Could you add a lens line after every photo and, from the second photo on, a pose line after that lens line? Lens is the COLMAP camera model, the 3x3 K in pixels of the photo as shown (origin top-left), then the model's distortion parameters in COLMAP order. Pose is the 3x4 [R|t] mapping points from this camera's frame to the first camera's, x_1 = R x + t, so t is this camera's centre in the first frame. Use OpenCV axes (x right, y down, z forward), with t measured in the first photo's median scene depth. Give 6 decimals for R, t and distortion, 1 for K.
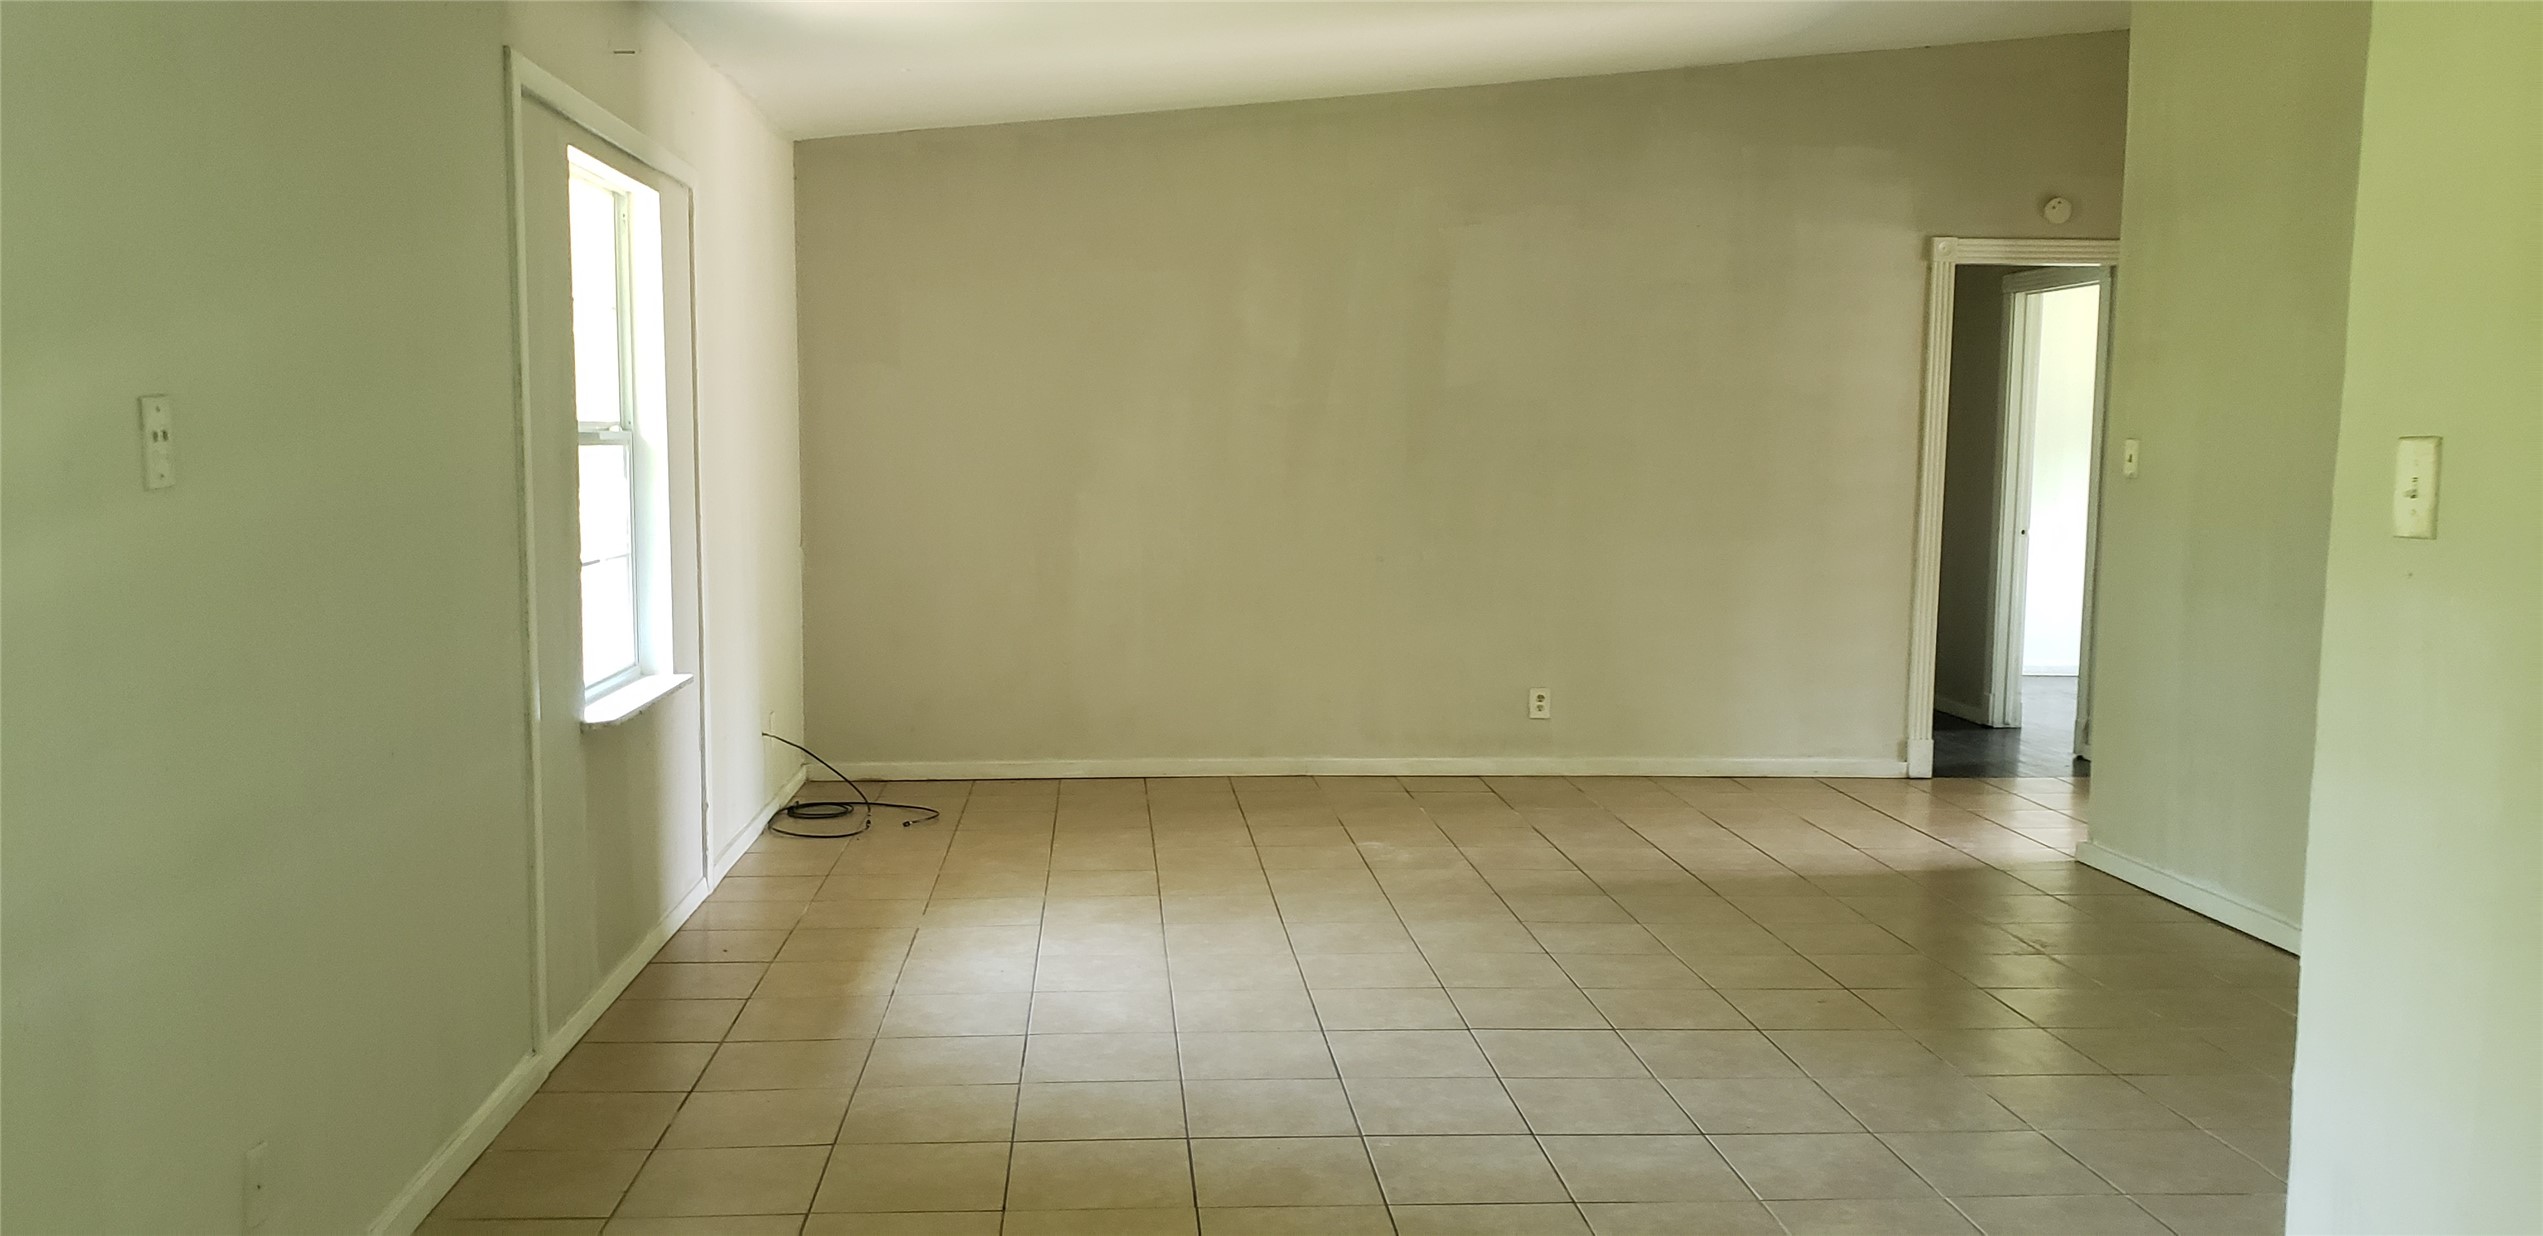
lens RADIAL K [[1988.3, 0, 1265.7], [0, 1988.3, 651.2], [0, 0, 1]] dist [0.007270, -0.004853]
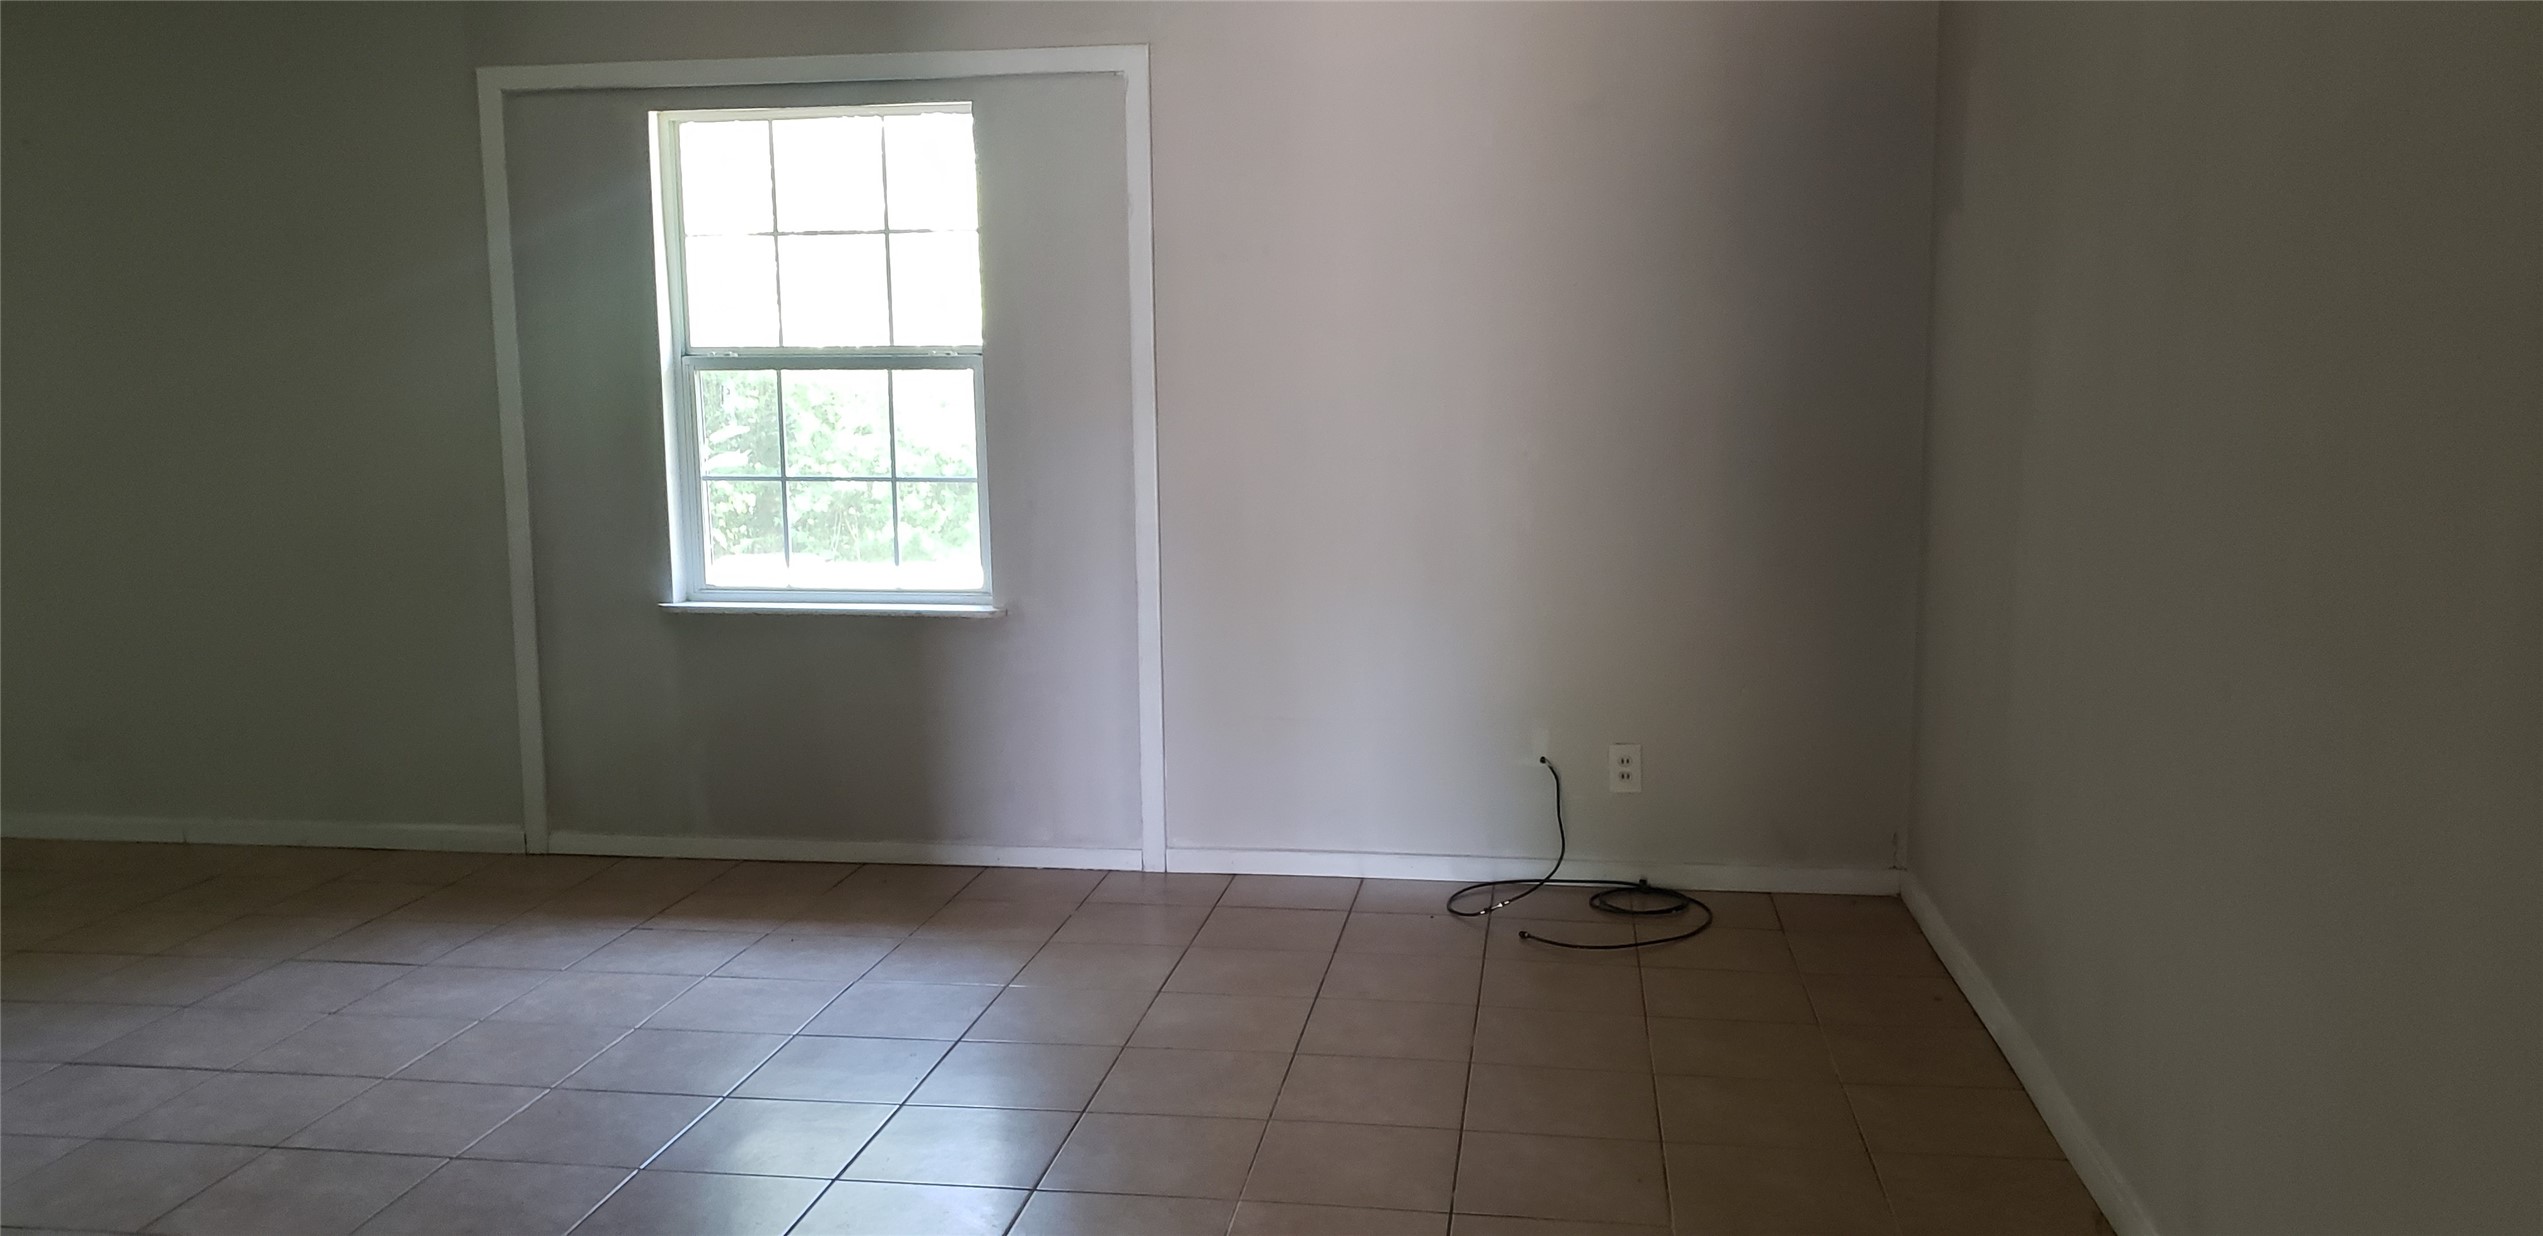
lens RADIAL K [[1988.3, 0, 1265.7], [0, 1988.3, 651.2], [0, 0, 1]] dist [0.007270, -0.004853]
pose [[-0.224512, 0.133173, -0.965329, 0.680238], [-0.102940, 0.981834, 0.159391, -0.152834], [0.969019, 0.135156, -0.206725, 1.498409]]
